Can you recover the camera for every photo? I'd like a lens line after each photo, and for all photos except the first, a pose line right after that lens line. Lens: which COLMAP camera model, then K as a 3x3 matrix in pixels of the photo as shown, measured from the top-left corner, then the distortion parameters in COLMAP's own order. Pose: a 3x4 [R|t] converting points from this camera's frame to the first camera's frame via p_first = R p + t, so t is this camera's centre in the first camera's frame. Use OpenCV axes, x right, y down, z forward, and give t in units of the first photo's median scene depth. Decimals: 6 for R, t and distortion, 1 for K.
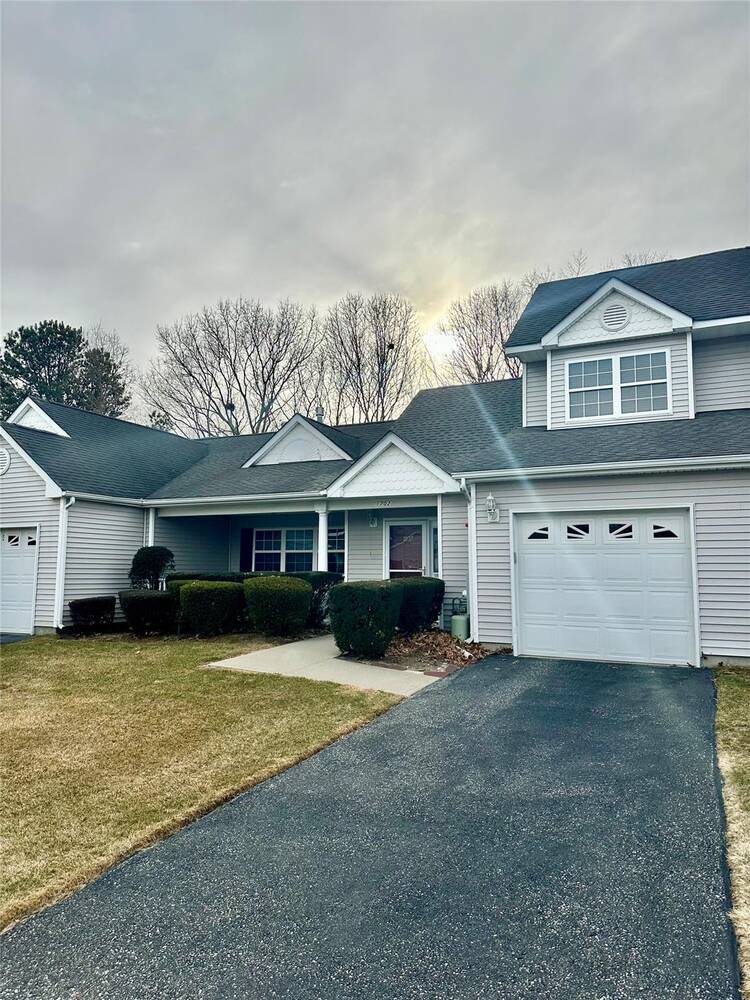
lens RADIAL K [[720.4, 0, 375.0], [0, 720.4, 500.0], [0, 0, 1]] dist [0.071313, -0.001275]
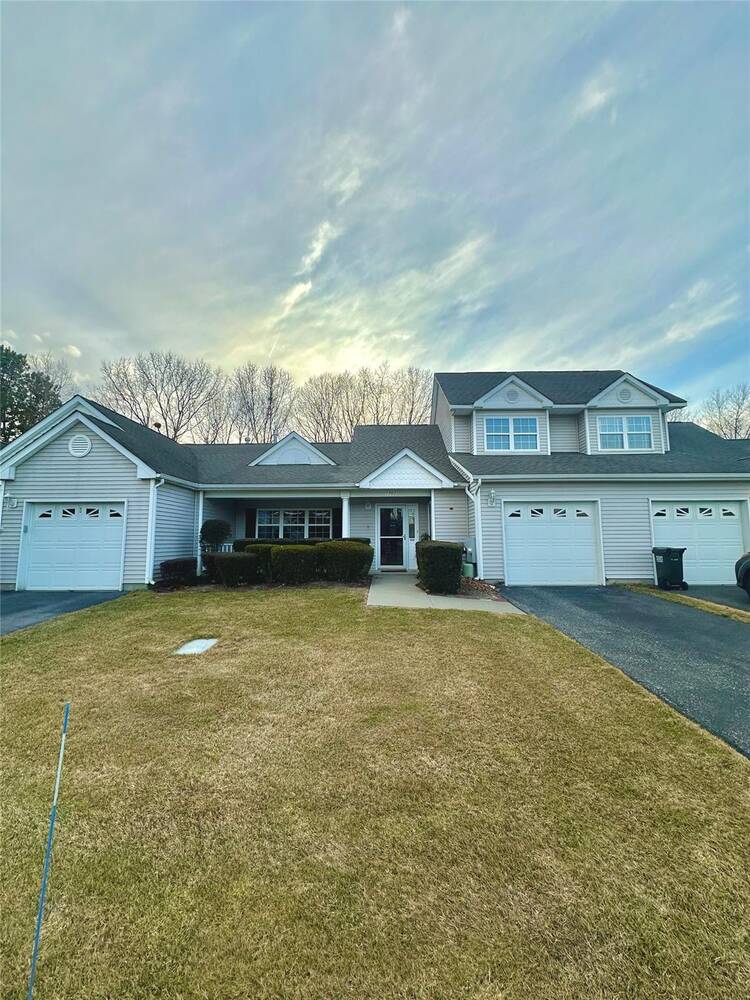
lens RADIAL K [[398.3, 0, 376.2], [0, 398.3, 500.0], [0, 0, 1]] dist [-0.000725, -0.000098]
pose [[0.904058, 0.031043, 0.426281, -0.383261], [-0.034302, 0.999412, -0.000032, 0.020132], [-0.426031, -0.014593, 0.904591, 0.232078]]
